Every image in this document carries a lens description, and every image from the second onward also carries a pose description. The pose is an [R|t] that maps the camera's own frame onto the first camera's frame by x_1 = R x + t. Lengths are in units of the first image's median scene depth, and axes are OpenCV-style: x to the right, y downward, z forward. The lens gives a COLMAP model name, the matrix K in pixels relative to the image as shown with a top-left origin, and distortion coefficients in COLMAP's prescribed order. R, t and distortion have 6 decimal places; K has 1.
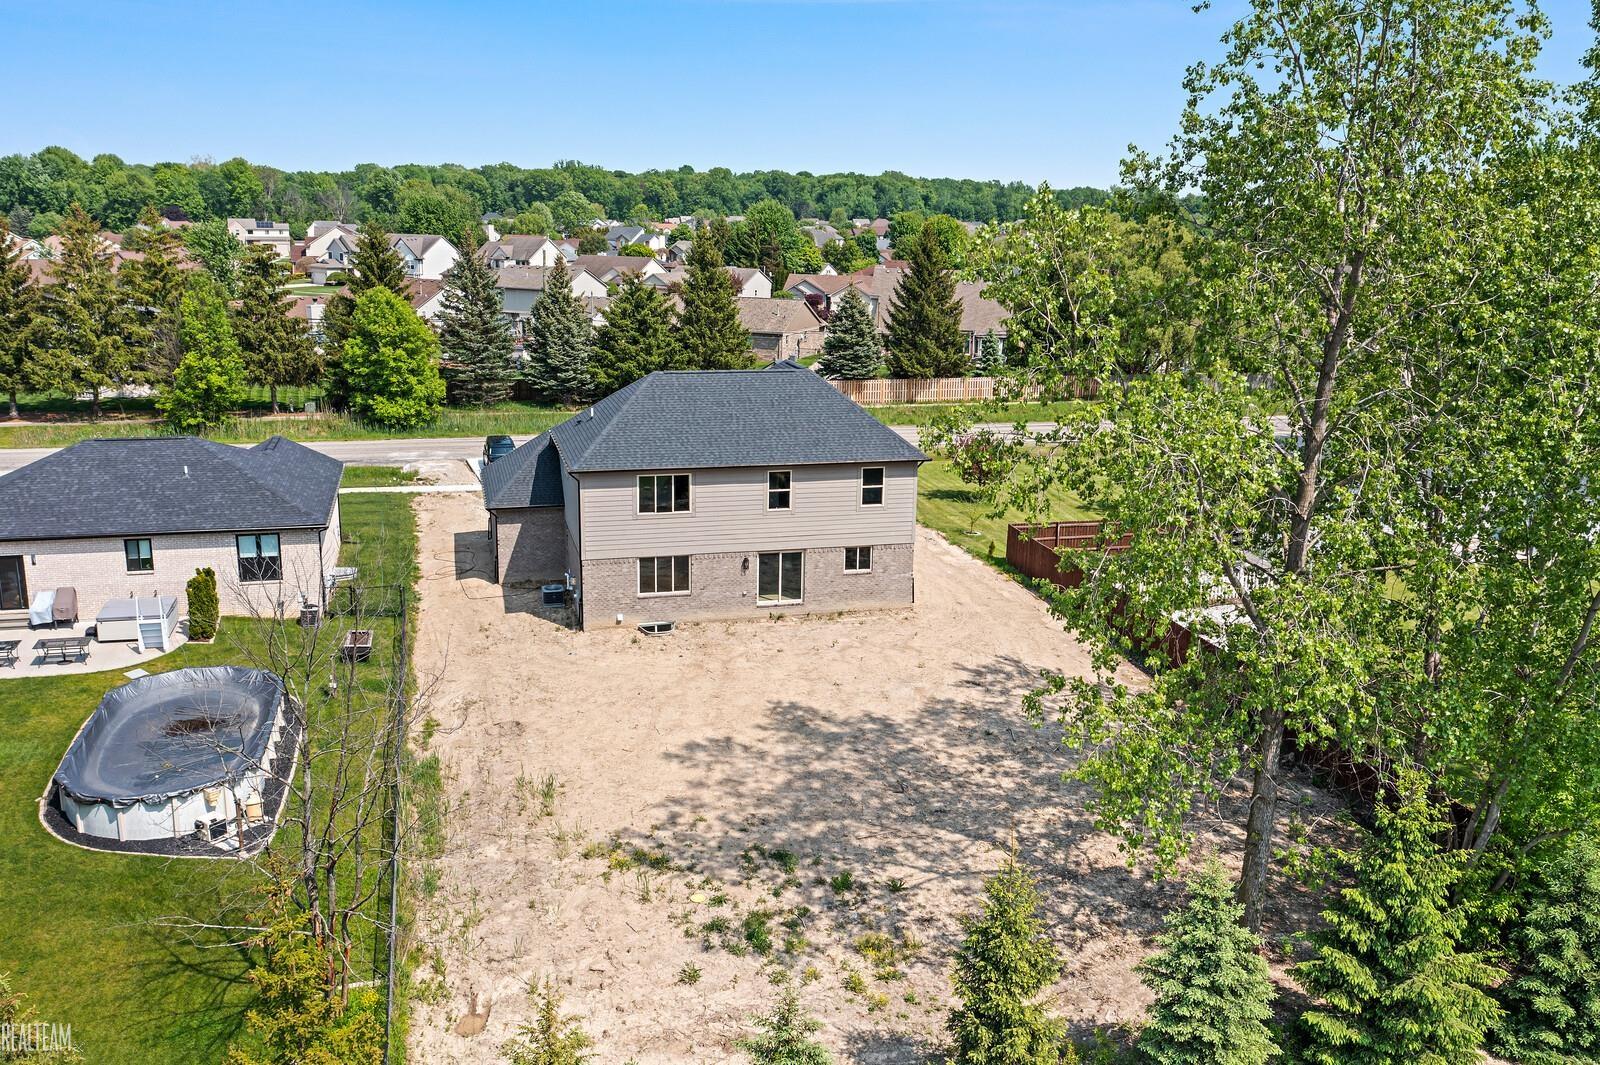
lens RADIAL K [[1348.1, 0, 800.0], [0, 1348.1, 532.5], [0, 0, 1]] dist [-0.009707, -0.002348]
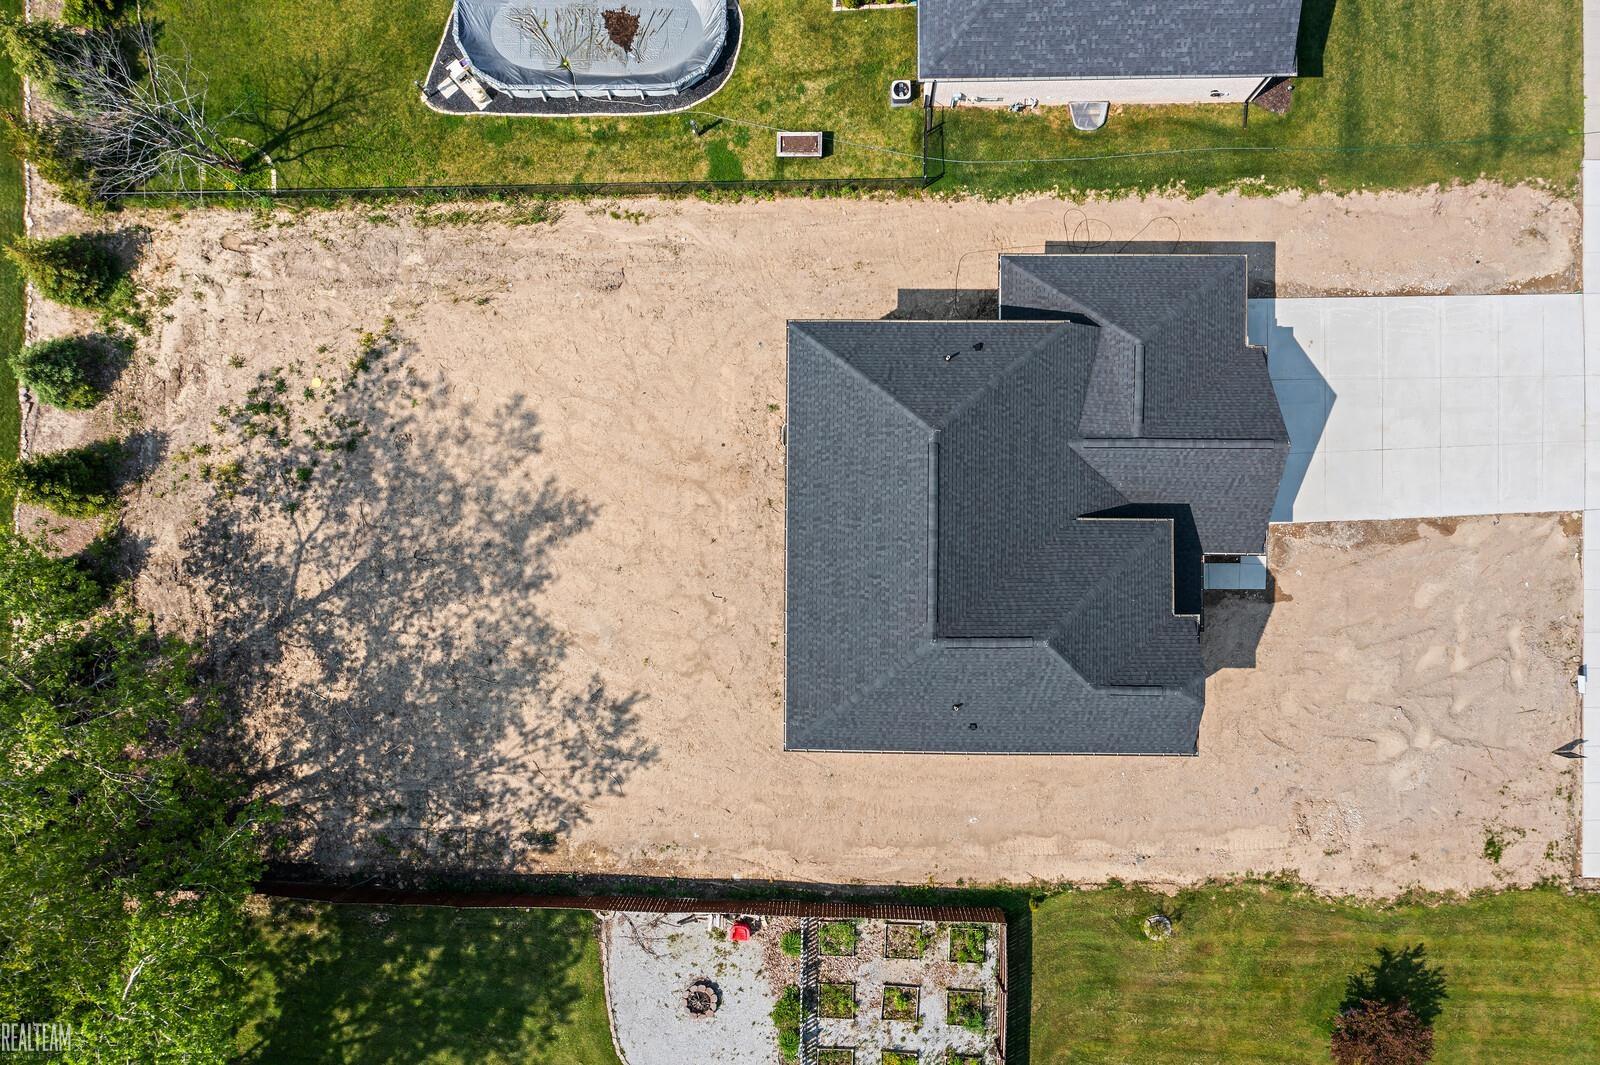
lens RADIAL K [[1279.5, 0, 803.6], [0, 1279.5, 526.7], [0, 0, 1]] dist [-0.017064, 0.008274]
pose [[-0.266566, 0.963668, -0.016943, -0.030562], [-0.188649, -0.034928, 0.981423, -1.002256], [0.945174, 0.264811, 0.191106, 0.995811]]
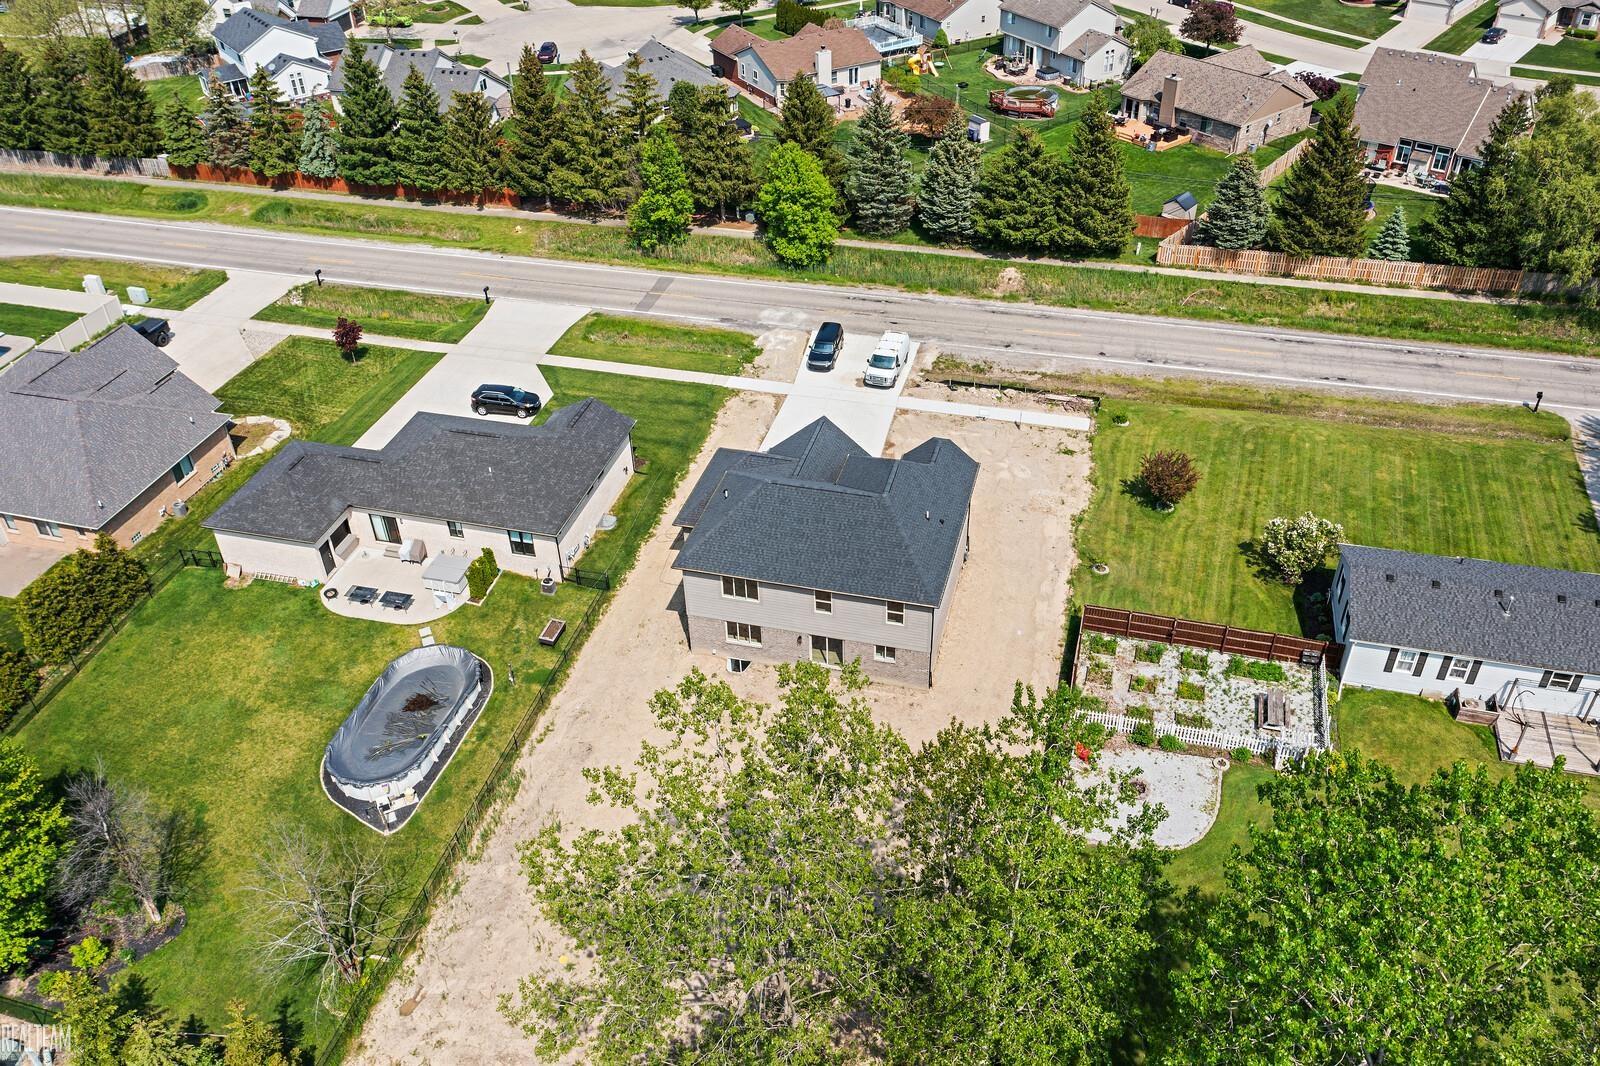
lens RADIAL K [[1279.5, 0, 803.6], [0, 1279.5, 527.2], [0, 0, 1]] dist [-0.017064, 0.008274]
pose [[0.864085, 0.264633, -0.428167, 0.582885], [-0.078778, 0.911259, 0.404229, -0.722224], [0.497143, -0.315558, 0.808252, -0.010008]]
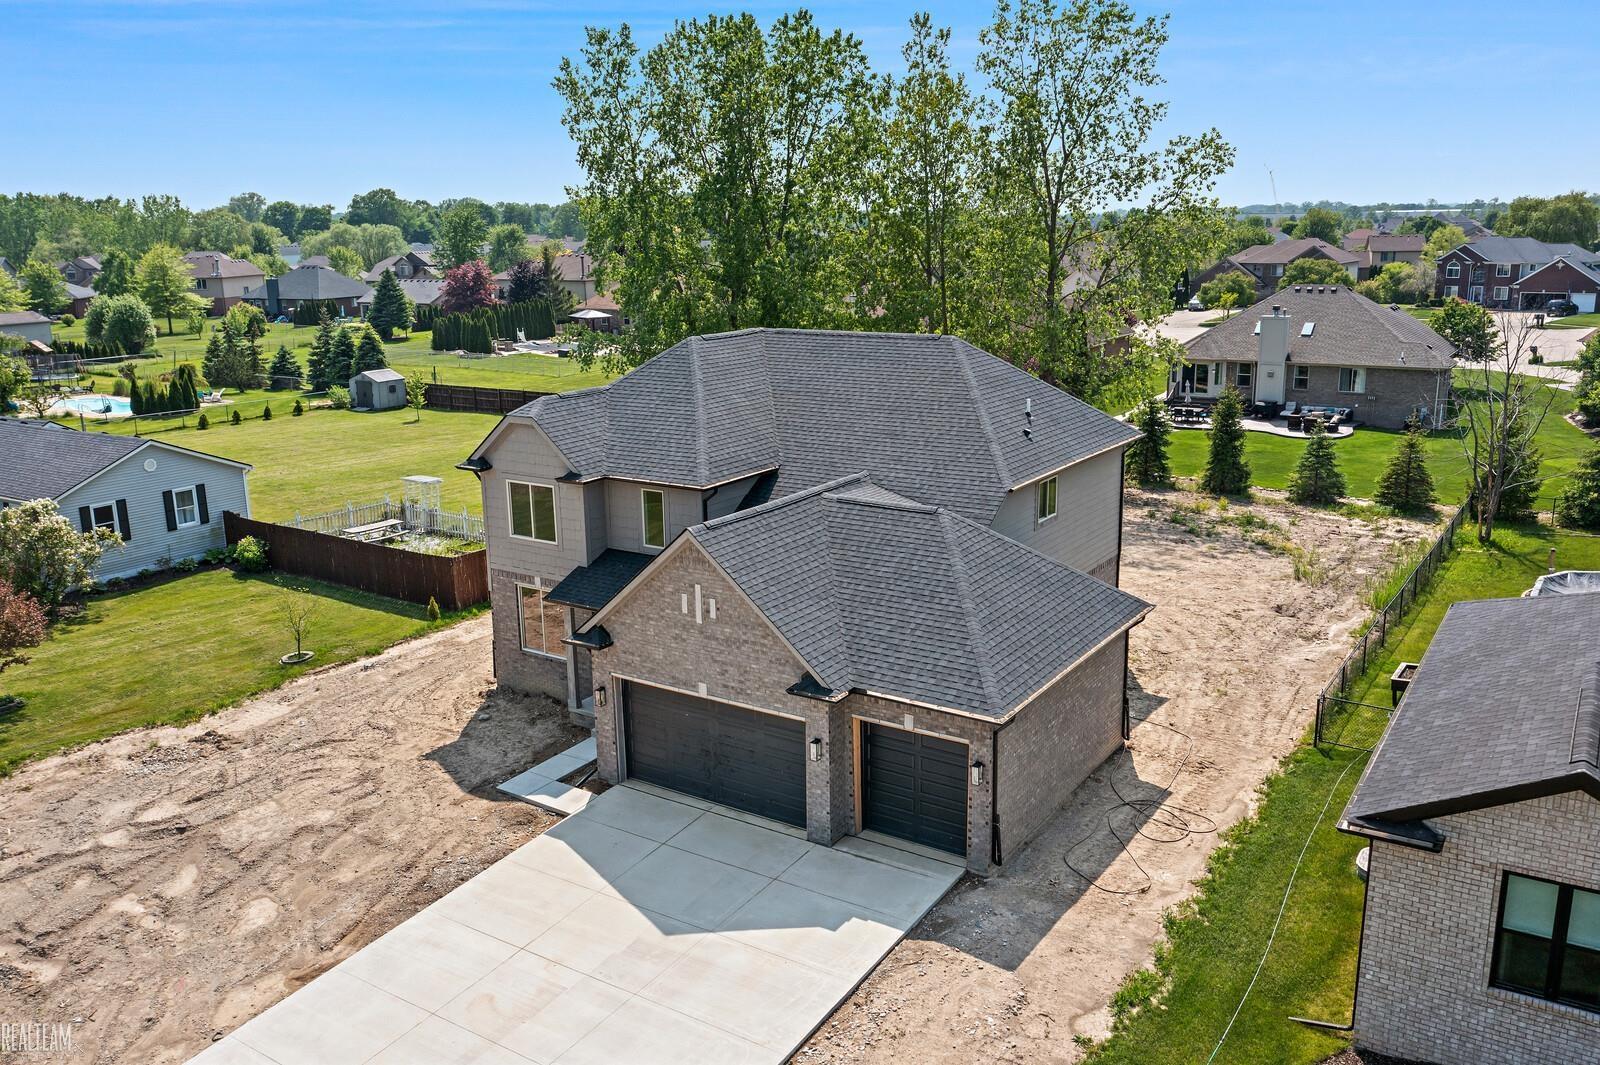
lens RADIAL K [[1281.3, 0, 800.0], [0, 1281.3, 532.5], [0, 0, 1]] dist [-0.013127, -0.004622]
pose [[-0.662521, -0.184826, 0.725882, -0.669382], [0.179952, 0.901424, 0.393767, -0.366833], [-0.727106, 0.391503, -0.563952, 1.798834]]
